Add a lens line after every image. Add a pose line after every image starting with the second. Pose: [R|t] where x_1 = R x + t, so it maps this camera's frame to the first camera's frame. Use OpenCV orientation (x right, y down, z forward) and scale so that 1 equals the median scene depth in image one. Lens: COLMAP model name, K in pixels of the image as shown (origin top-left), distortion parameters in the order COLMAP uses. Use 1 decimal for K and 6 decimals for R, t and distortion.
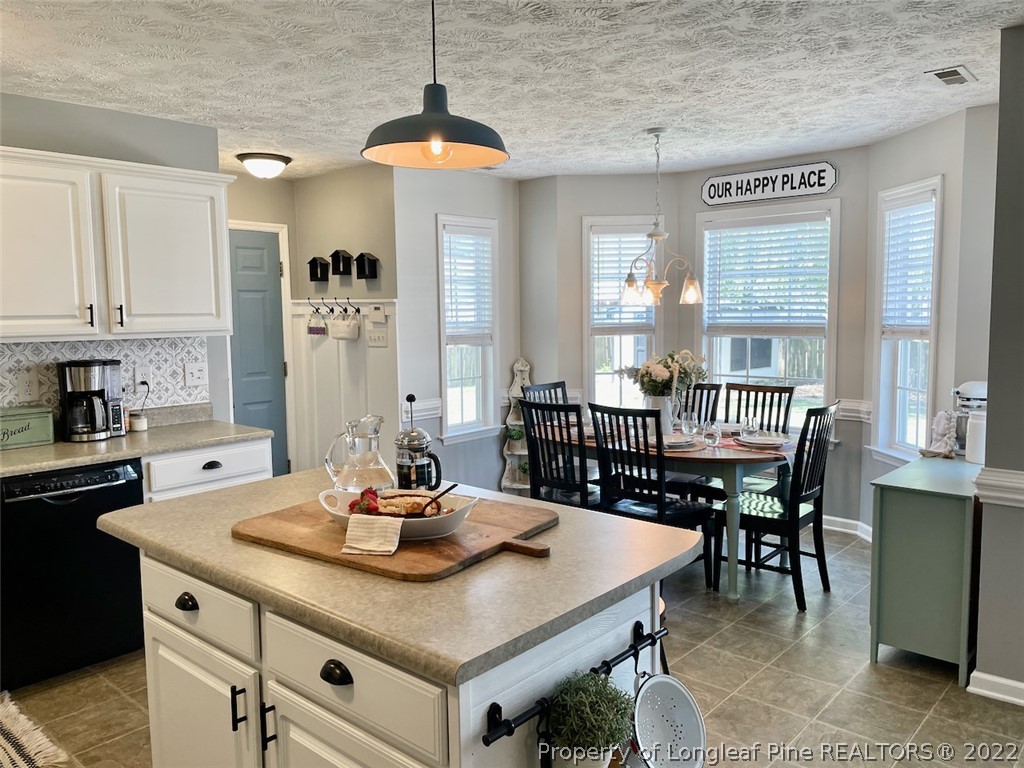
lens RADIAL K [[793.0, 0, 512.0], [0, 793.0, 384.0], [0, 0, 1]] dist [-0.004805, -0.003433]
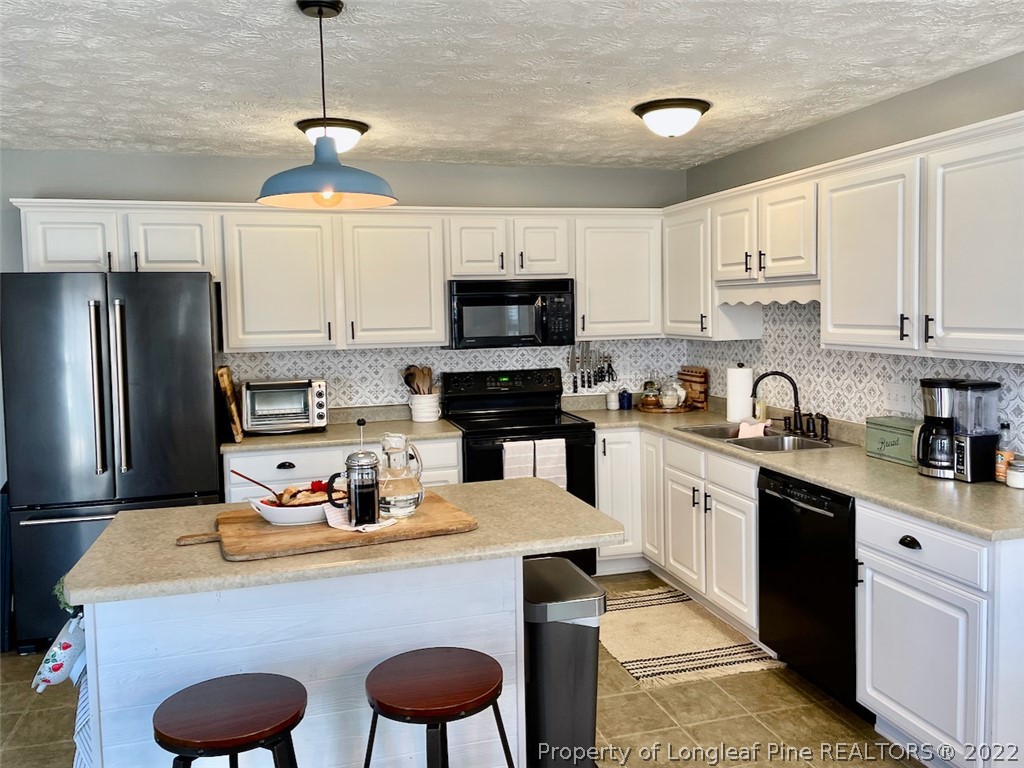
lens RADIAL K [[793.0, 0, 512.0], [0, 793.0, 384.0], [0, 0, 1]] dist [-0.004805, -0.003433]
pose [[-0.528765, 0.101614, -0.842664, 0.461148], [-0.054865, 0.986639, 0.153403, -0.148176], [0.846993, 0.127347, -0.516125, 1.204877]]
